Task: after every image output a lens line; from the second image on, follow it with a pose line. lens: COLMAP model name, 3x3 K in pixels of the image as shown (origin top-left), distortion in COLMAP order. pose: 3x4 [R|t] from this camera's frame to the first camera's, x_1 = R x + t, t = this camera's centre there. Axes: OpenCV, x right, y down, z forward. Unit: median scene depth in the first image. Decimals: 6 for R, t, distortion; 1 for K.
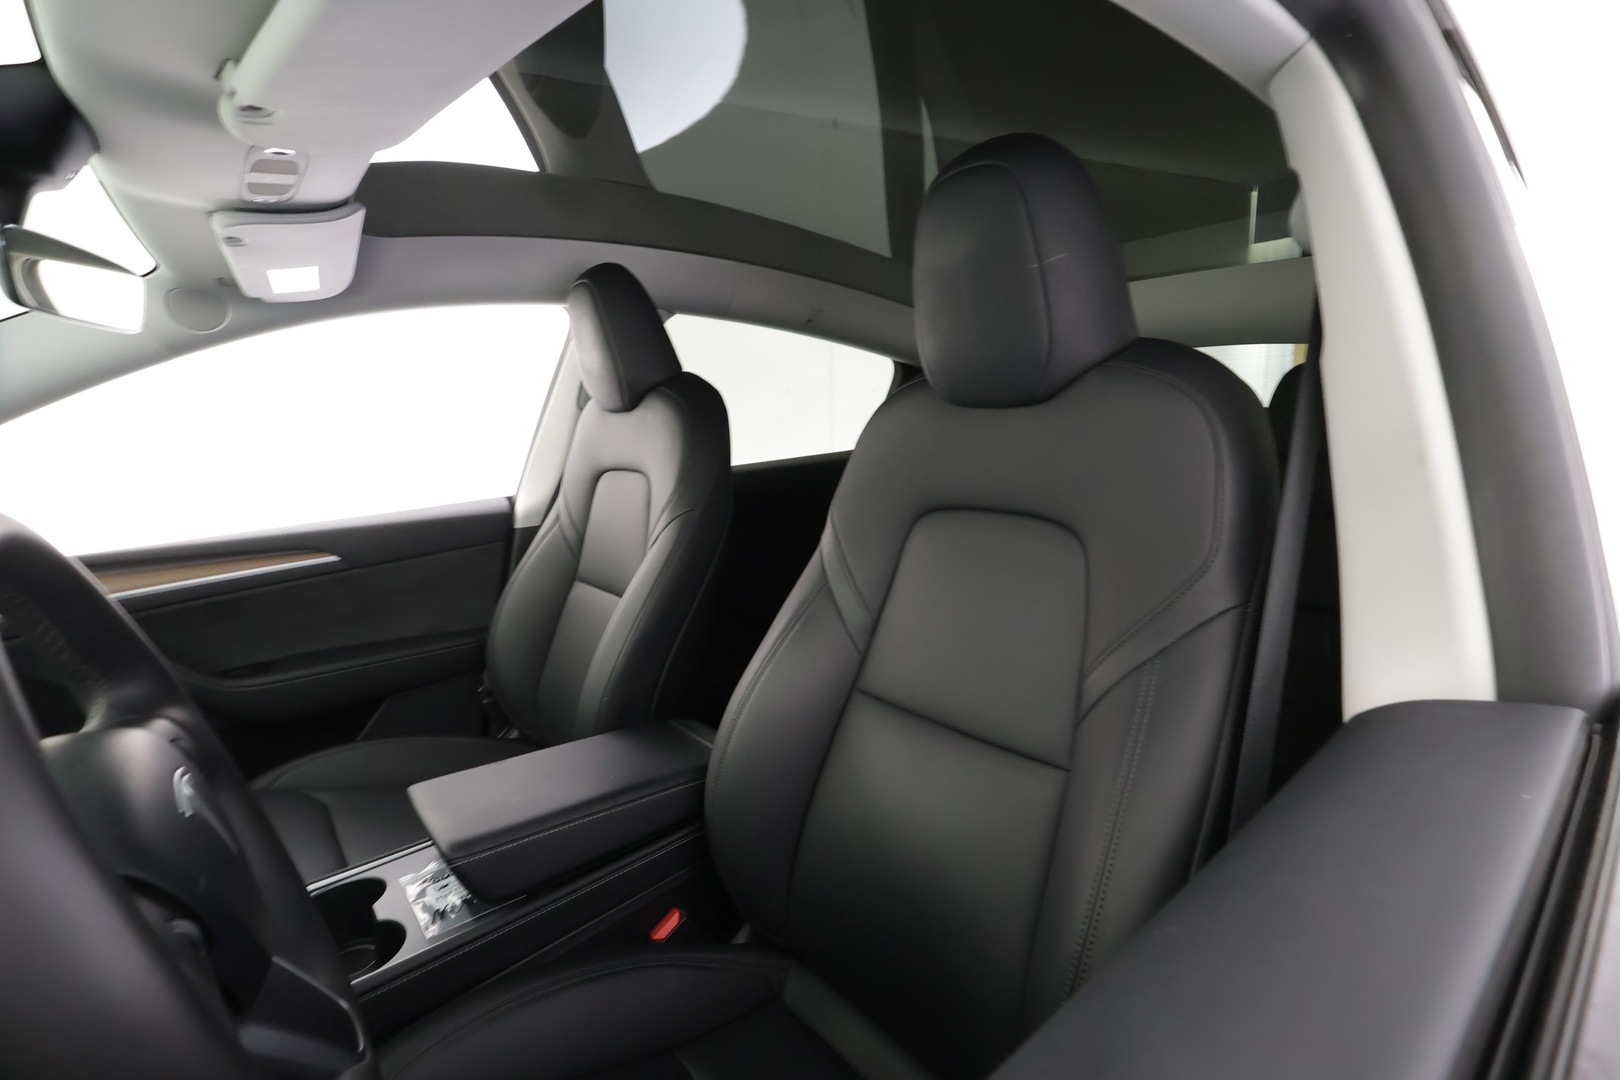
lens RADIAL K [[751.8, 0, 810.0], [0, 751.8, 540.0], [0, 0, 1]] dist [0.001477, -0.000268]
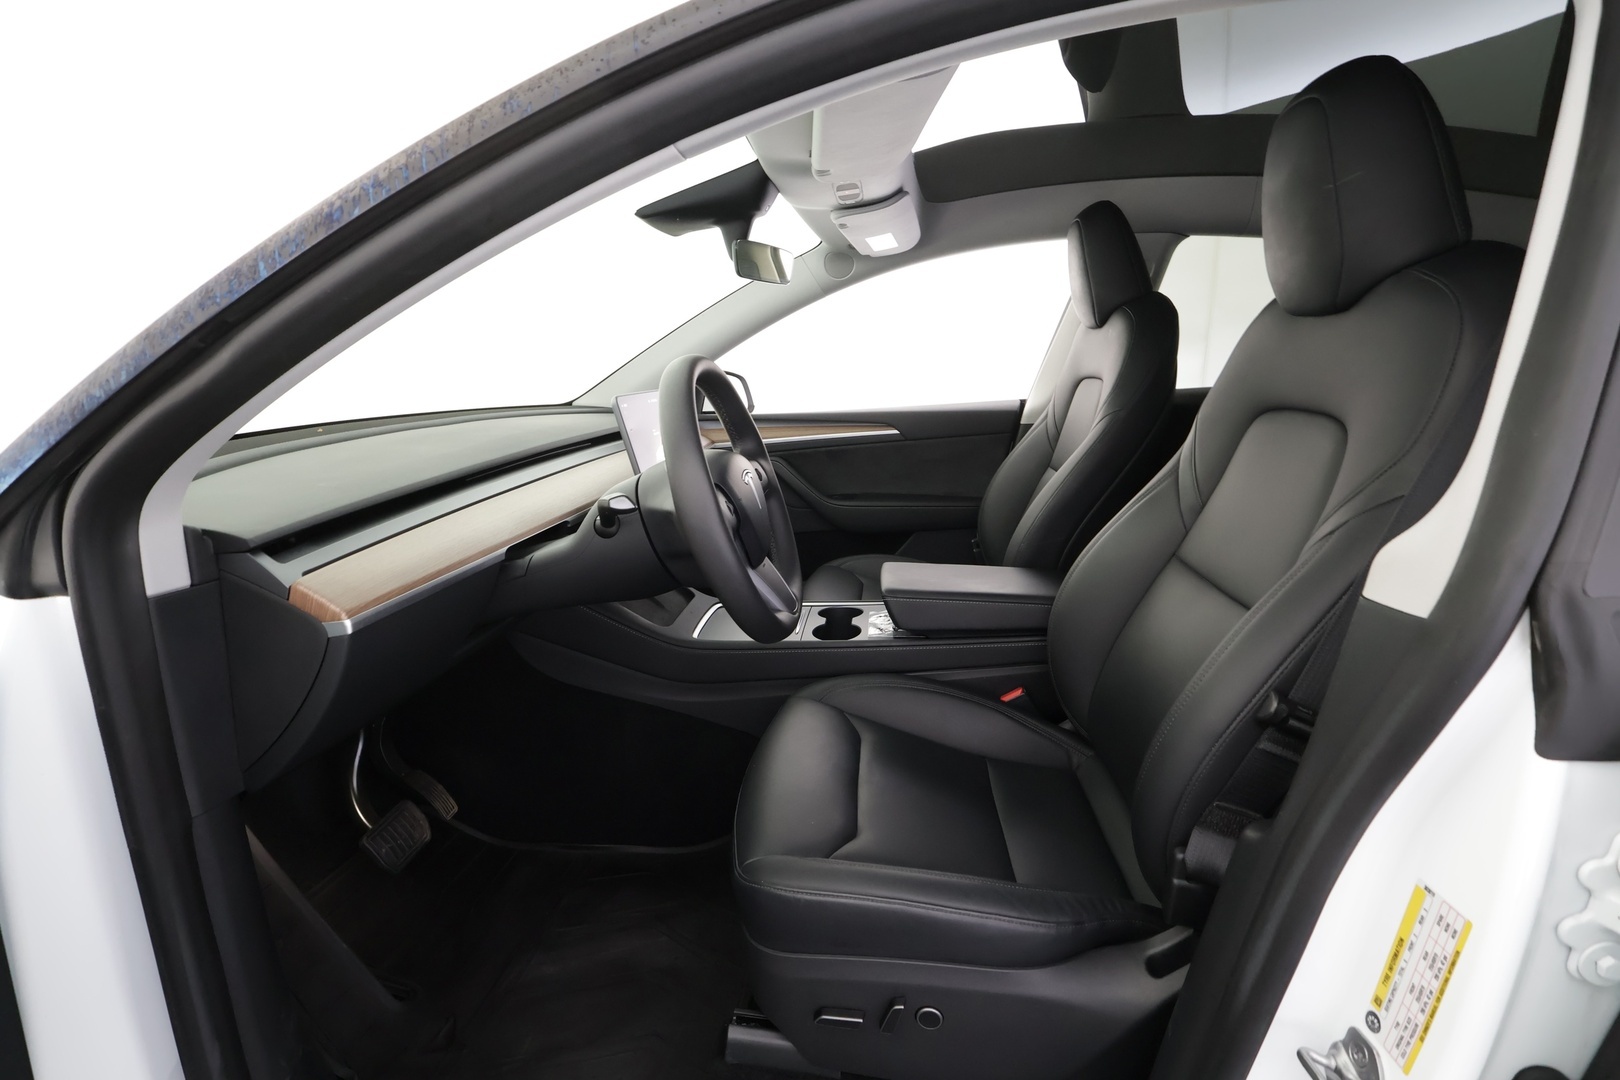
lens RADIAL K [[751.8, 0, 810.0], [0, 751.8, 540.0], [0, 0, 1]] dist [0.001477, -0.000268]
pose [[0.706419, 0.183673, -0.683547, 0.354549], [-0.118475, 0.982802, 0.141645, 0.053591], [0.697808, -0.019077, 0.716031, -0.214845]]
